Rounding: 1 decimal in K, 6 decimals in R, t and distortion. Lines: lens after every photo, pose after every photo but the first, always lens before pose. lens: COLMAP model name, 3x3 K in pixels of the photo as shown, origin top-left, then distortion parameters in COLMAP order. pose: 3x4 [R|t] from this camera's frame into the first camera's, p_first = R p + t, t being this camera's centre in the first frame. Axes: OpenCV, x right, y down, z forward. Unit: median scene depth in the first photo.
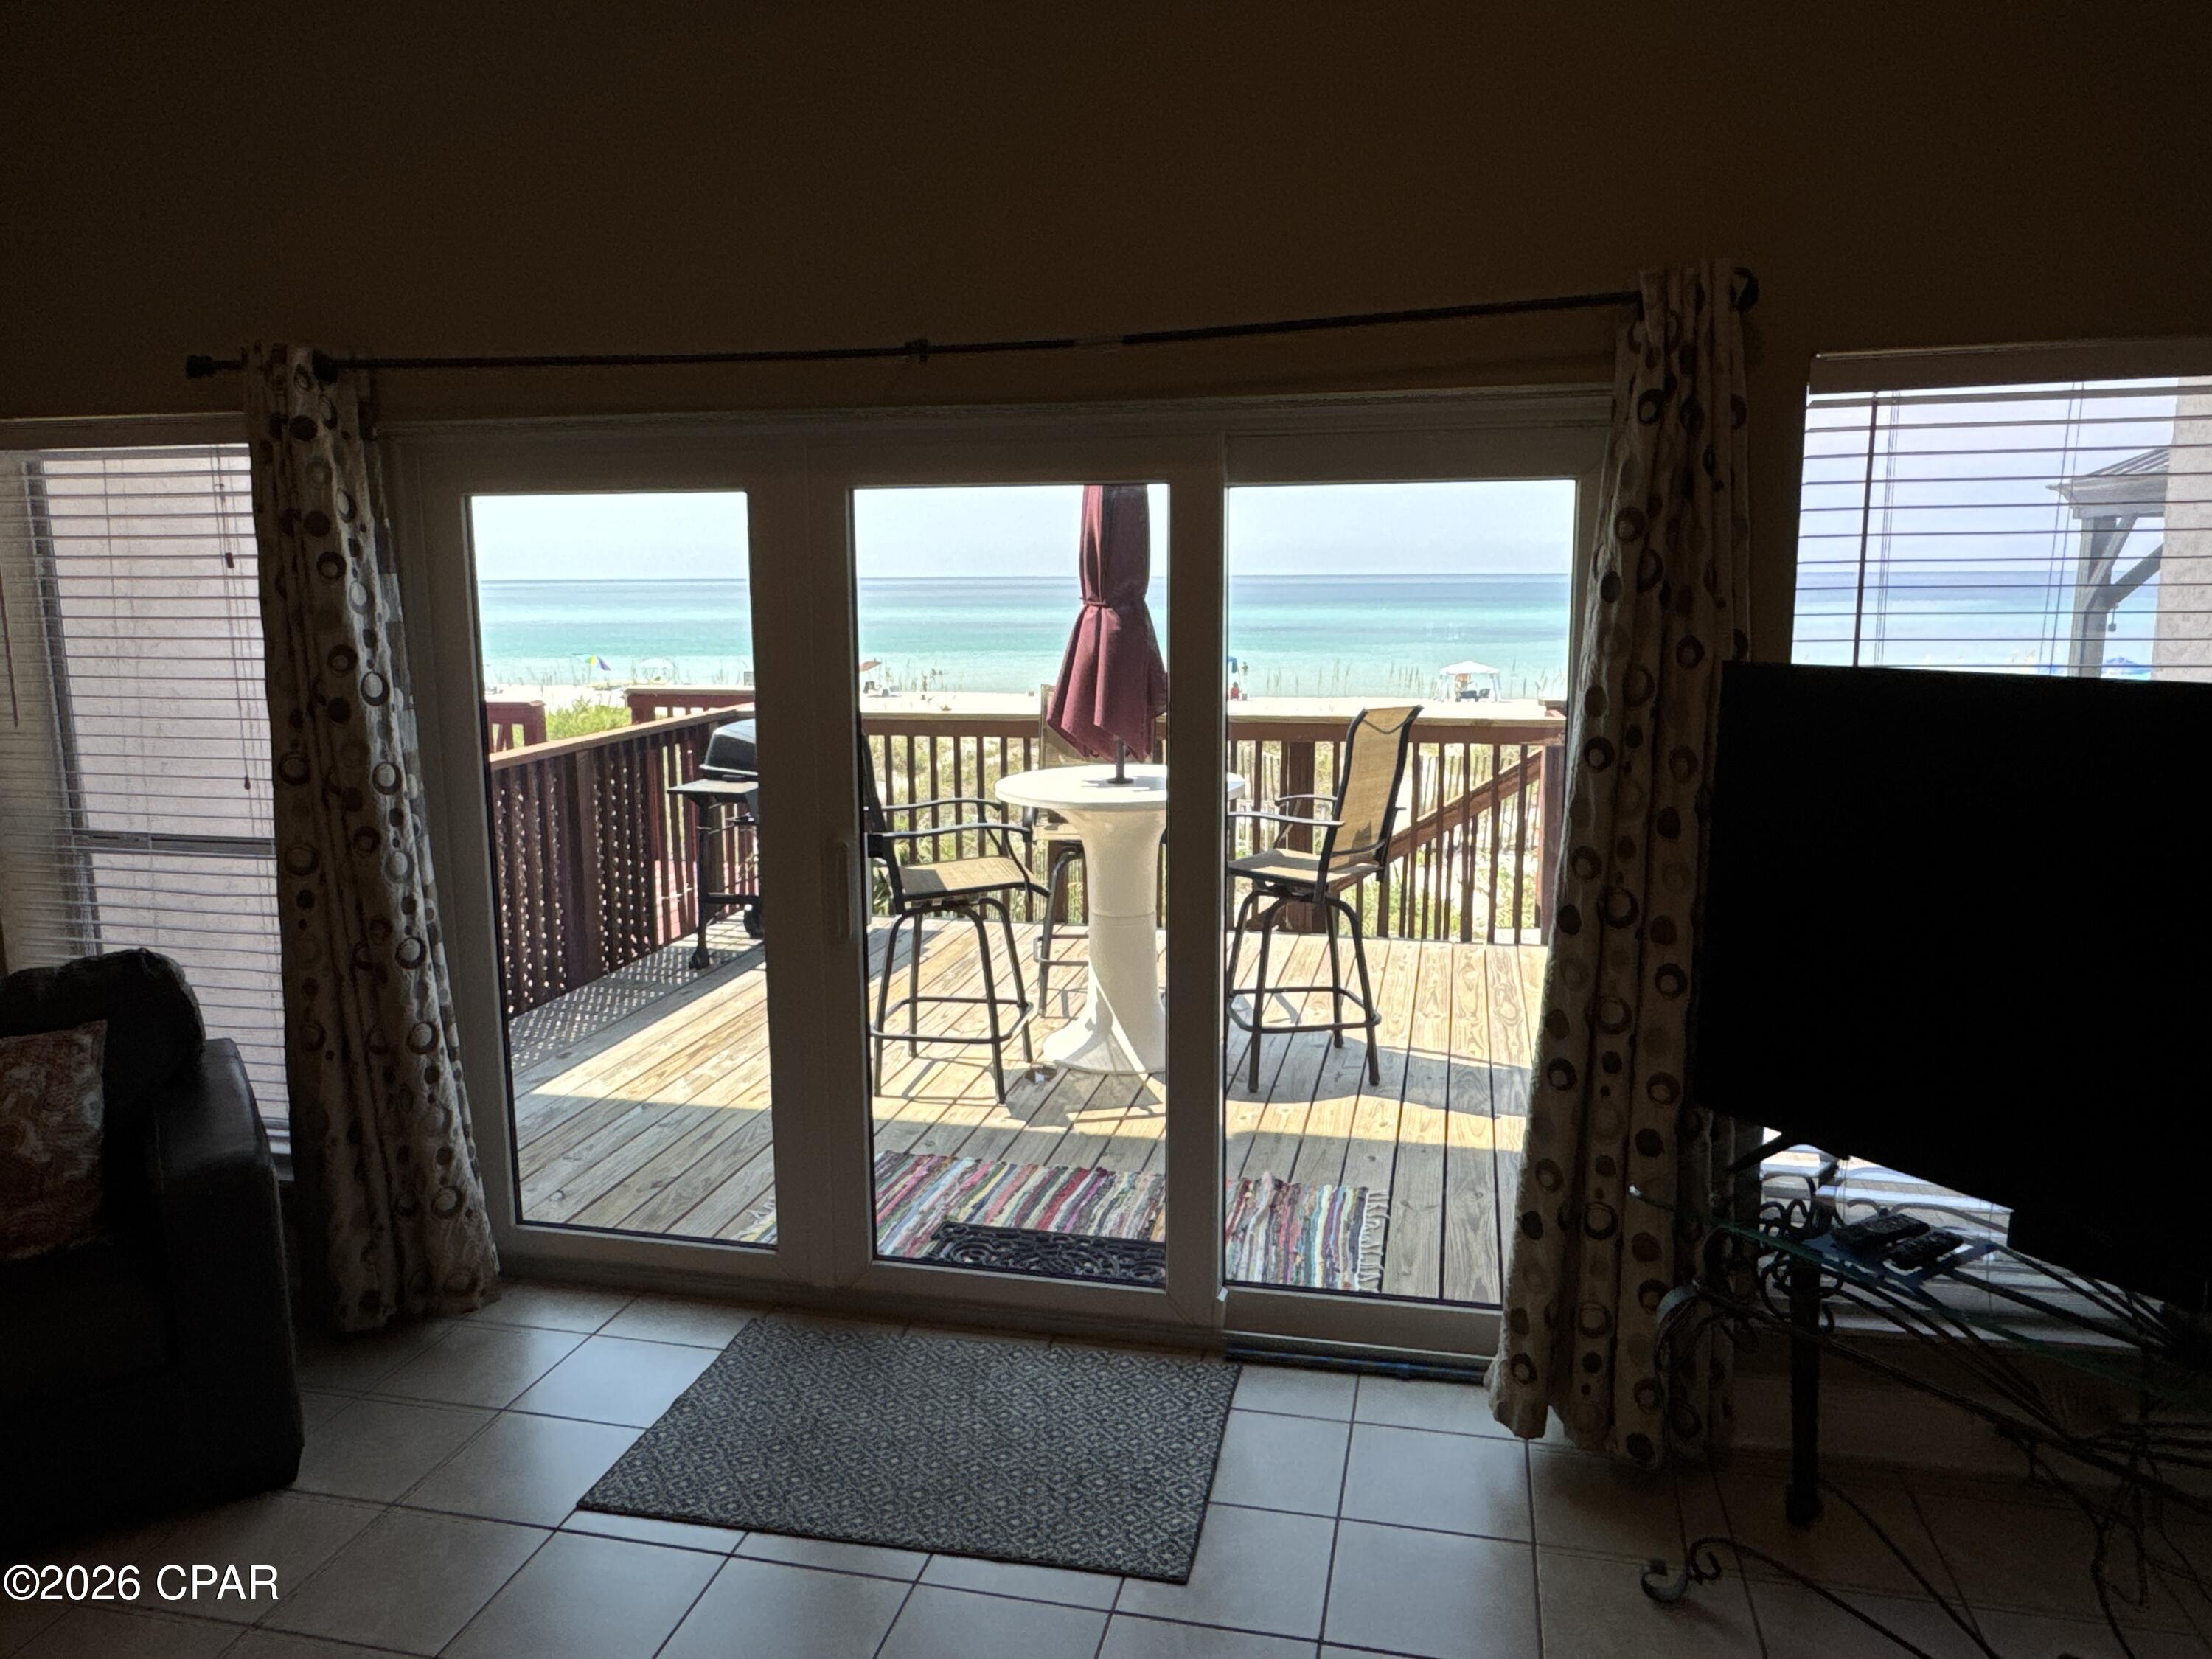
lens RADIAL K [[1567.7, 0, 1100.6], [0, 1567.7, 837.4], [0, 0, 1]] dist [0.000710, -0.000612]
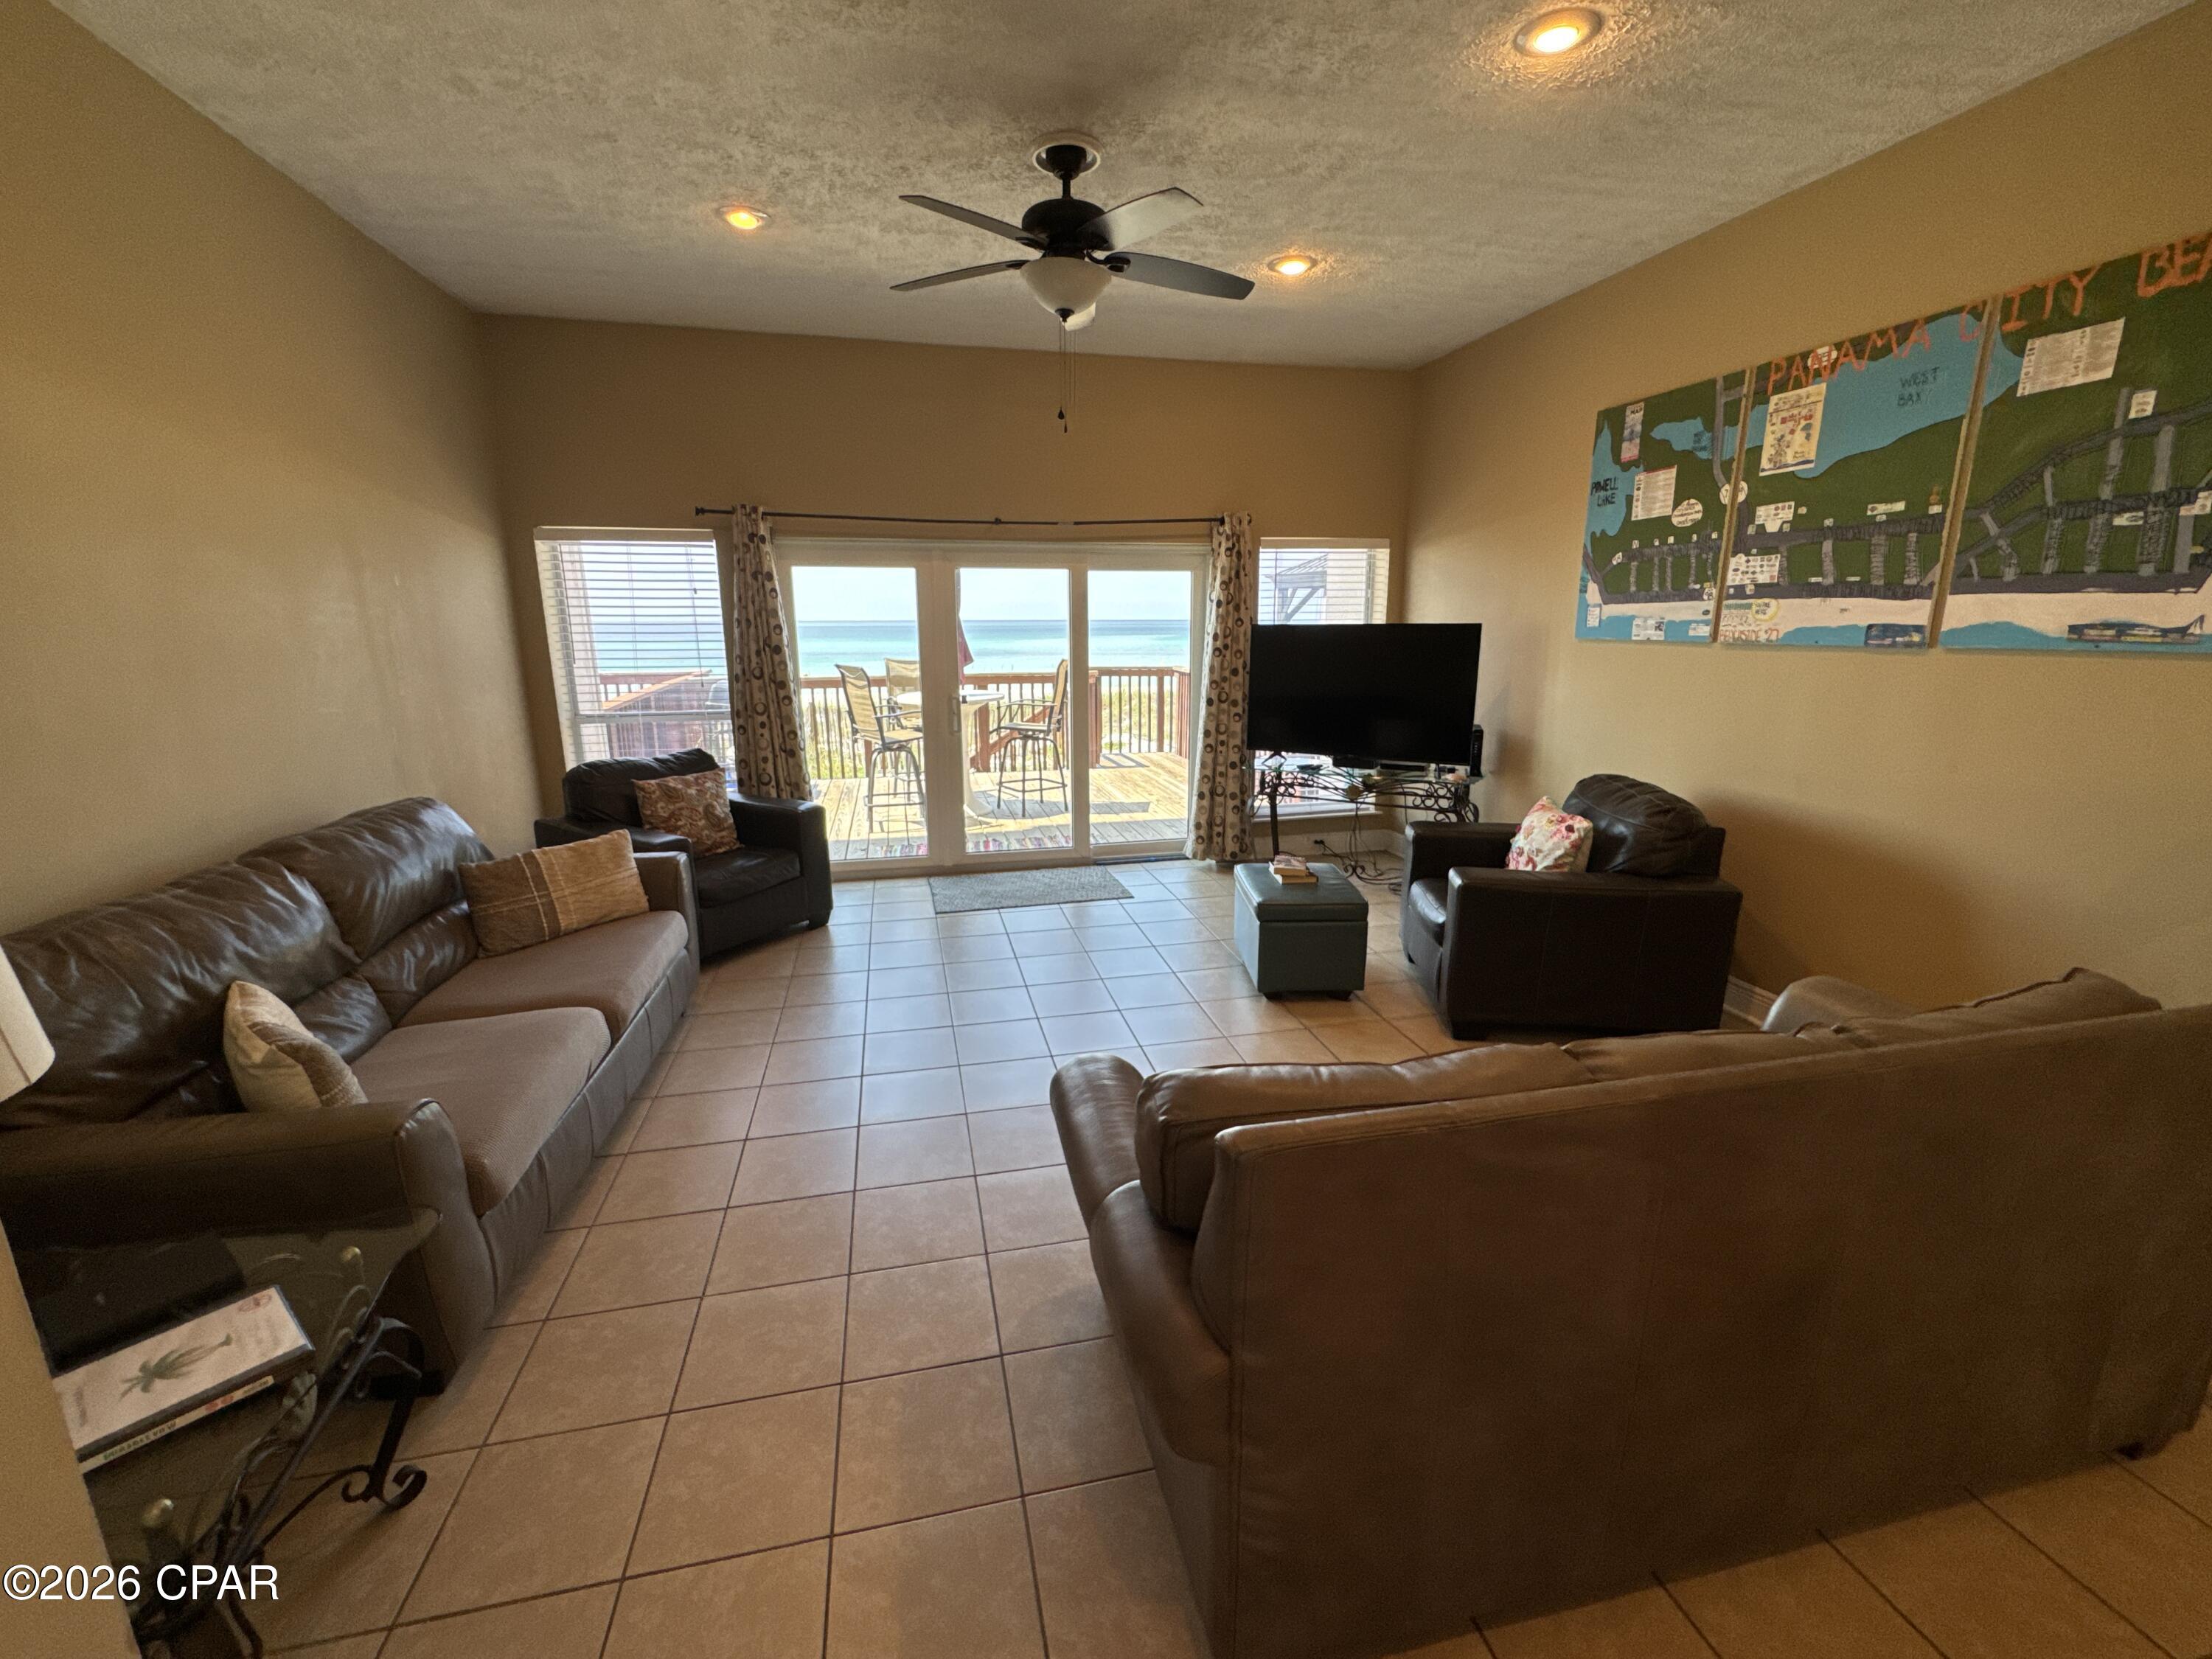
lens RADIAL K [[896.9, 0, 1106.0], [0, 896.9, 829.5], [0, 0, 1]] dist [-0.001105, -0.000656]
pose [[0.897569, -0.095459, 0.430415, -0.777748], [0.073165, 0.994992, 0.068097, 0.180630], [-0.434760, -0.029630, 0.900059, -0.679462]]
